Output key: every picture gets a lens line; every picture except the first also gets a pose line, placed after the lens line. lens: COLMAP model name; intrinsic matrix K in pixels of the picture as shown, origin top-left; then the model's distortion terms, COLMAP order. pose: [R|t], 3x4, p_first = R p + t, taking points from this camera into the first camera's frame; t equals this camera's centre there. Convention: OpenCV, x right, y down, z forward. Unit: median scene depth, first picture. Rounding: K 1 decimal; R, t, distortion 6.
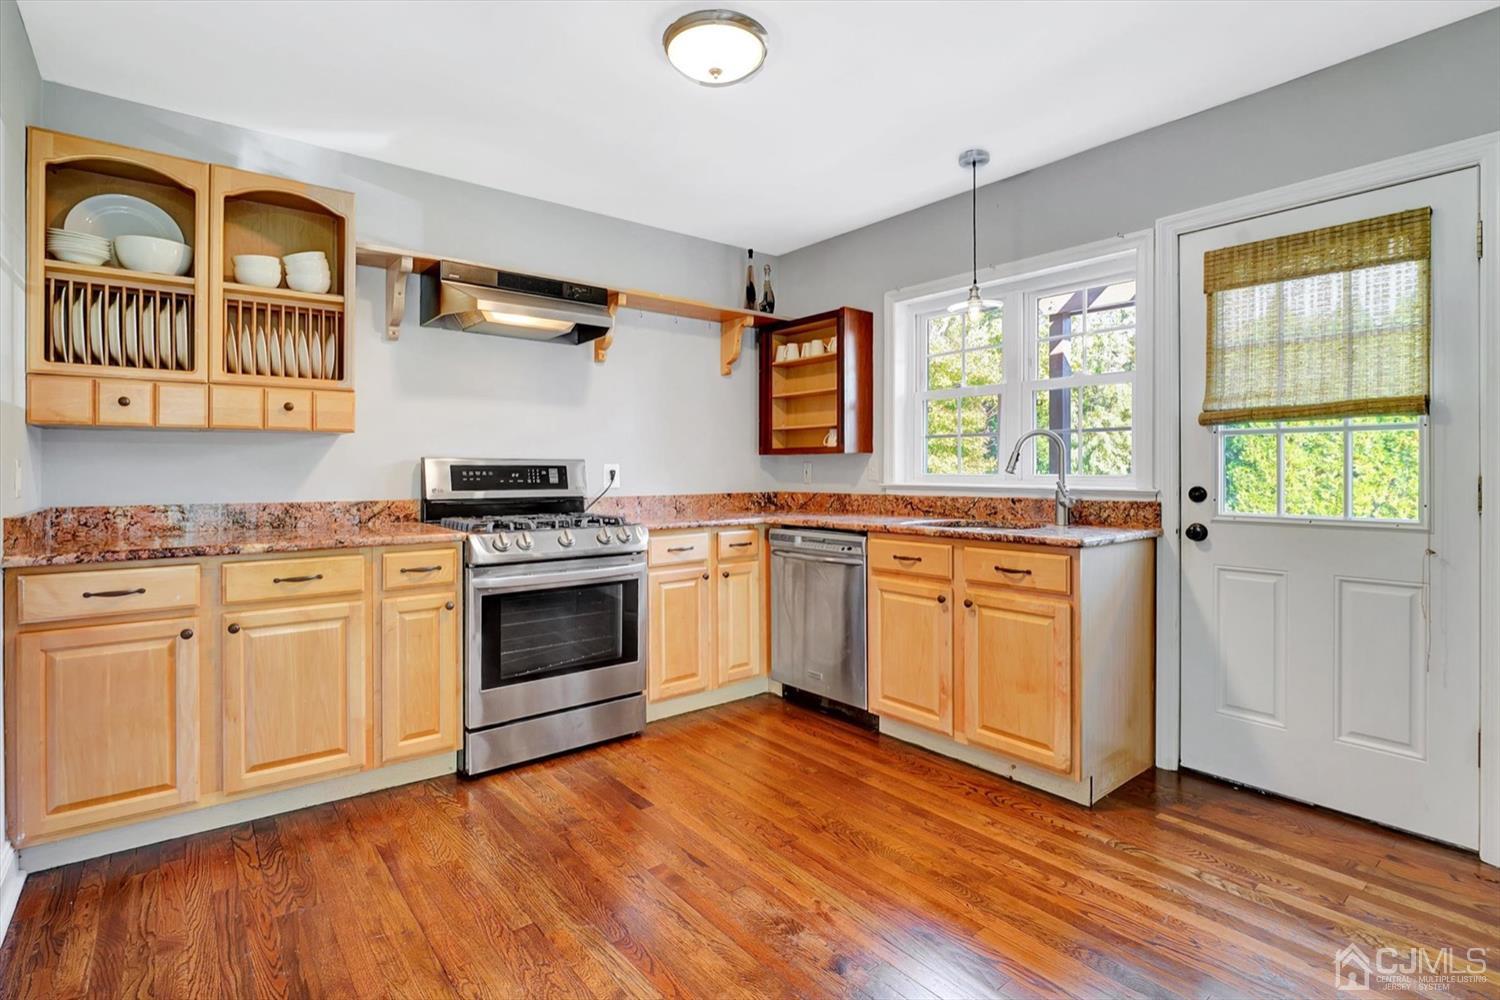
lens RADIAL K [[709.4, 0, 745.2], [0, 709.4, 480.4], [0, 0, 1]] dist [-0.005311, 0.000391]
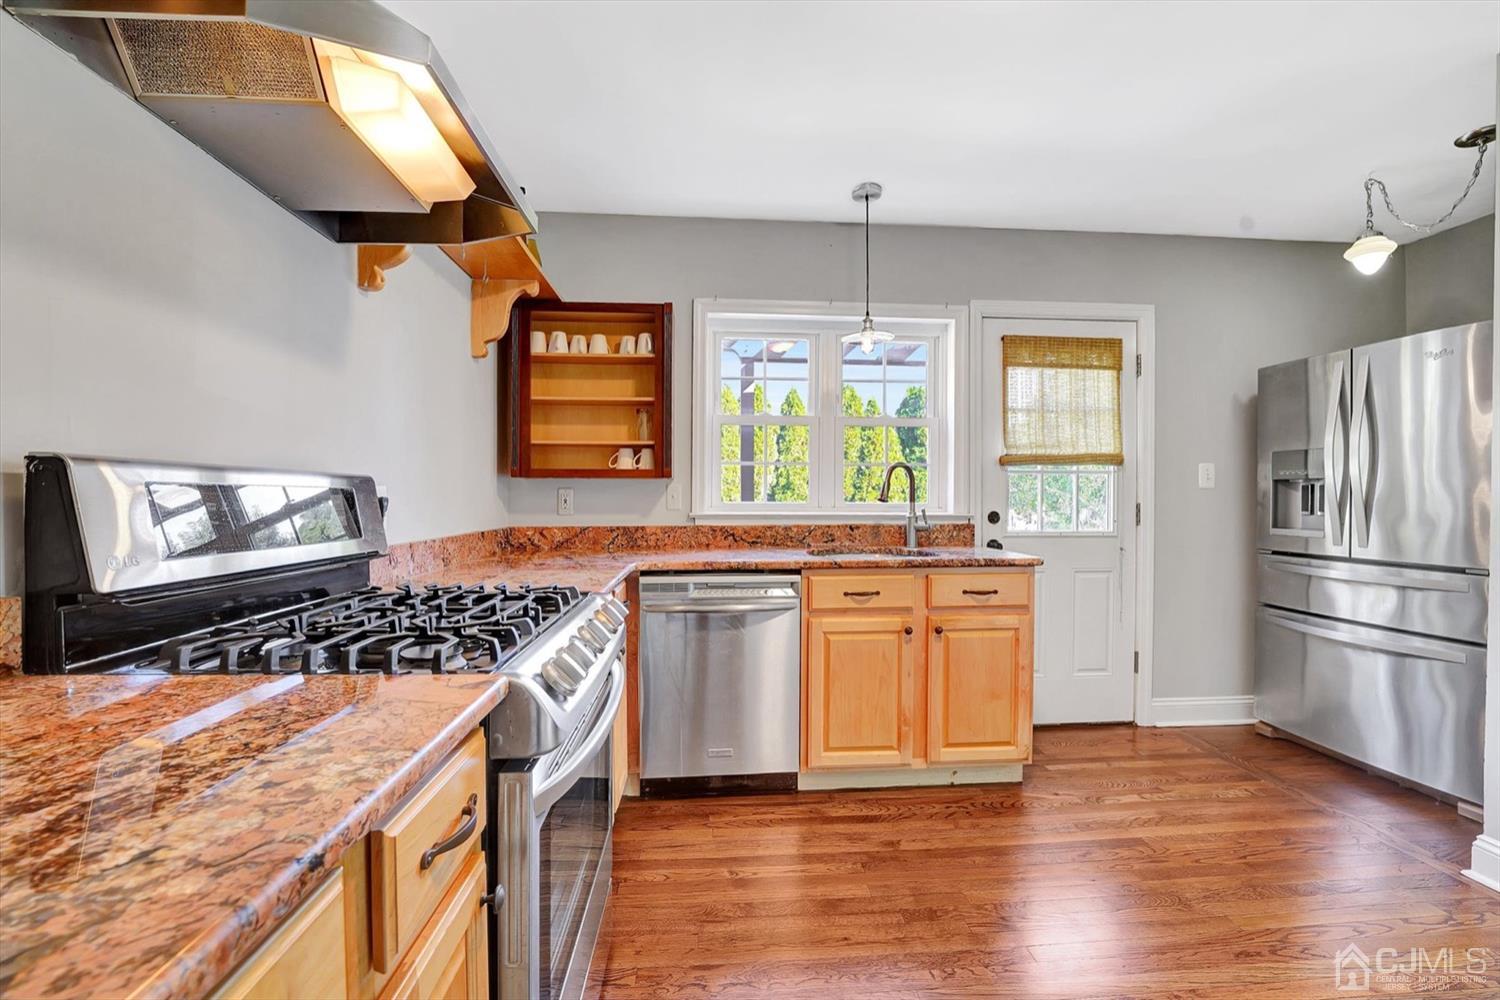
lens RADIAL K [[621.5, 0, 747.3], [0, 621.5, 508.1], [0, 0, 1]] dist [-0.021208, 0.001518]
pose [[0.580172, -0.011379, 0.814414, -0.481828], [0.009969, 0.999927, 0.006870, -0.008665], [-0.814433, 0.004133, 0.580243, 0.598752]]
